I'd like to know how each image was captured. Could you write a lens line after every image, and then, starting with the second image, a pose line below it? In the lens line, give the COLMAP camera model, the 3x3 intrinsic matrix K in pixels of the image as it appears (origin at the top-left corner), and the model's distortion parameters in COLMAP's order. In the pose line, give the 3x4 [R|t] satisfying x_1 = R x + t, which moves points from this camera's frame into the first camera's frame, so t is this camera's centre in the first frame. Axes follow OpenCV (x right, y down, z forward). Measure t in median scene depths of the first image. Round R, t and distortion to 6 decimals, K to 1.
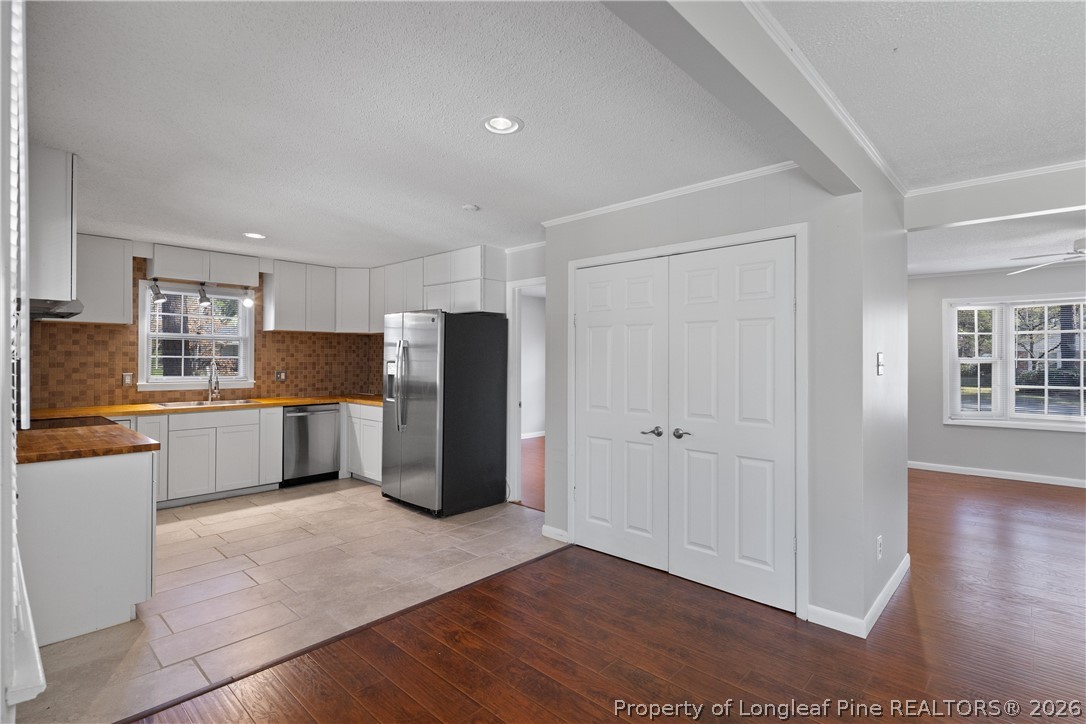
lens RADIAL K [[523.5, 0, 542.5], [0, 523.5, 357.1], [0, 0, 1]] dist [0.001848, 0.000247]
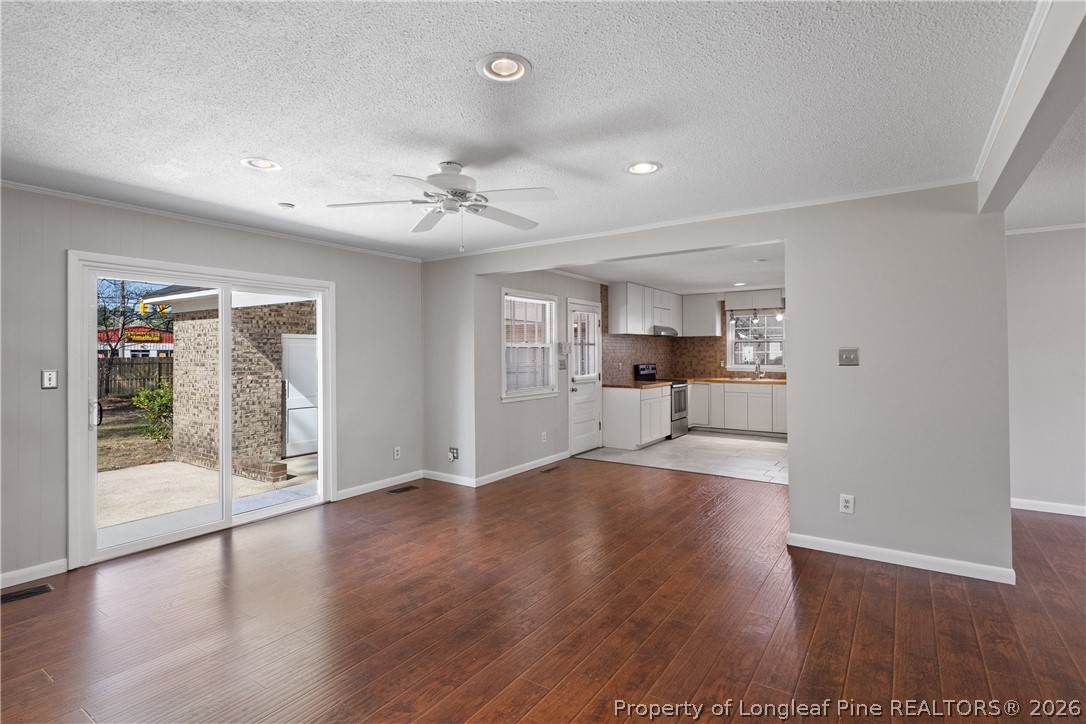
lens RADIAL K [[532.7, 0, 540.9], [0, 532.7, 343.3], [0, 0, 1]] dist [0.001755, -0.000703]
pose [[0.153610, -0.022393, -0.987878, 0.904266], [0.007673, 0.999740, -0.021469, 0.001892], [0.988102, -0.004282, 0.153742, 0.045052]]
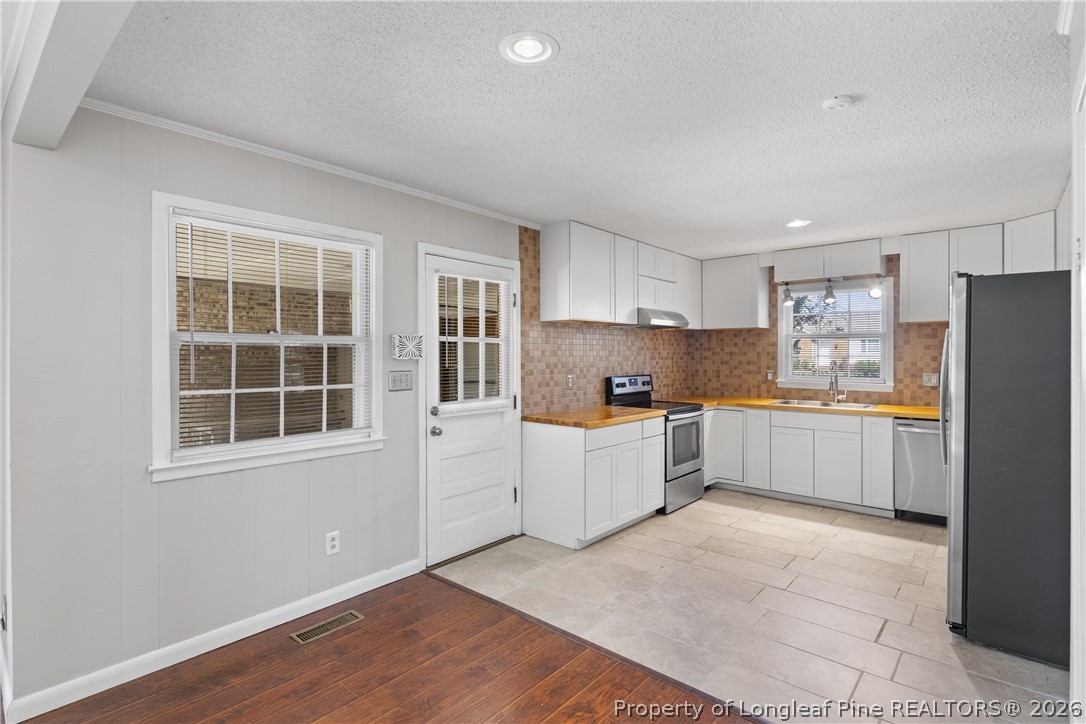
lens RADIAL K [[526.9, 0, 540.5], [0, 526.9, 356.6], [0, 0, 1]] dist [-0.001791, -0.000820]
pose [[0.033219, -0.001276, -0.999447, 0.284227], [0.004601, 0.999989, -0.001123, -0.000396], [0.999438, -0.004561, 0.033225, 0.416015]]
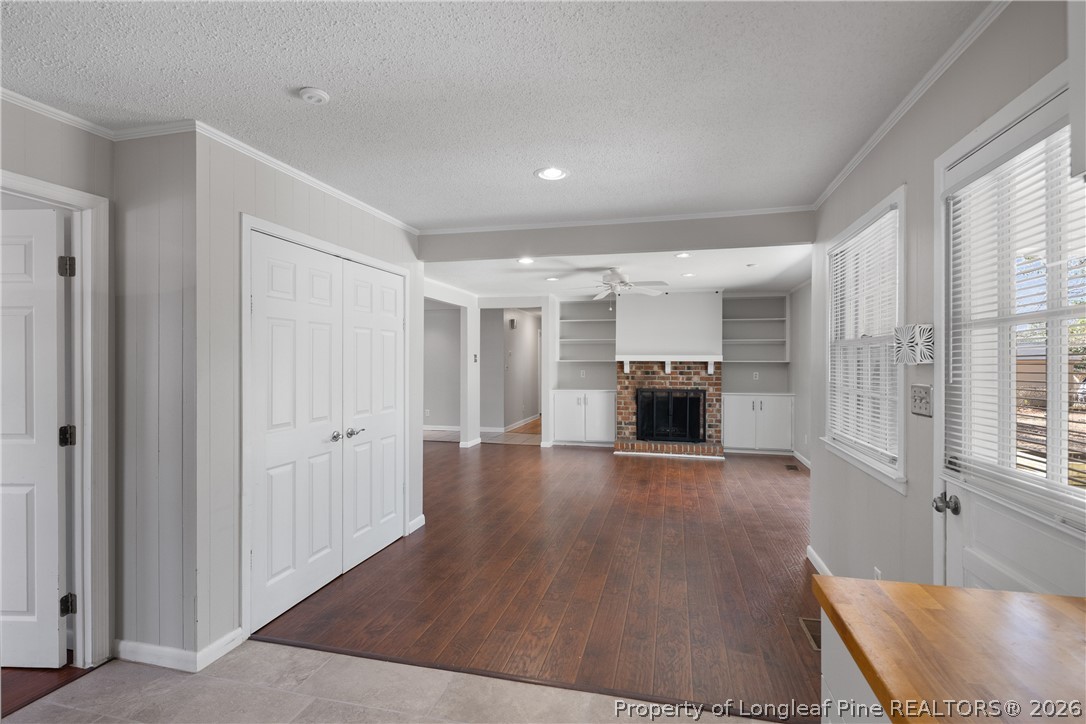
lens RADIAL K [[530.2, 0, 543.0], [0, 530.2, 362.0], [0, 0, 1]] dist [0.000714, -0.000342]
pose [[-0.489465, -0.007405, 0.871992, -0.488241], [-0.007028, 0.999965, 0.004547, -0.000683], [-0.871995, -0.003903, -0.489500, 0.686009]]
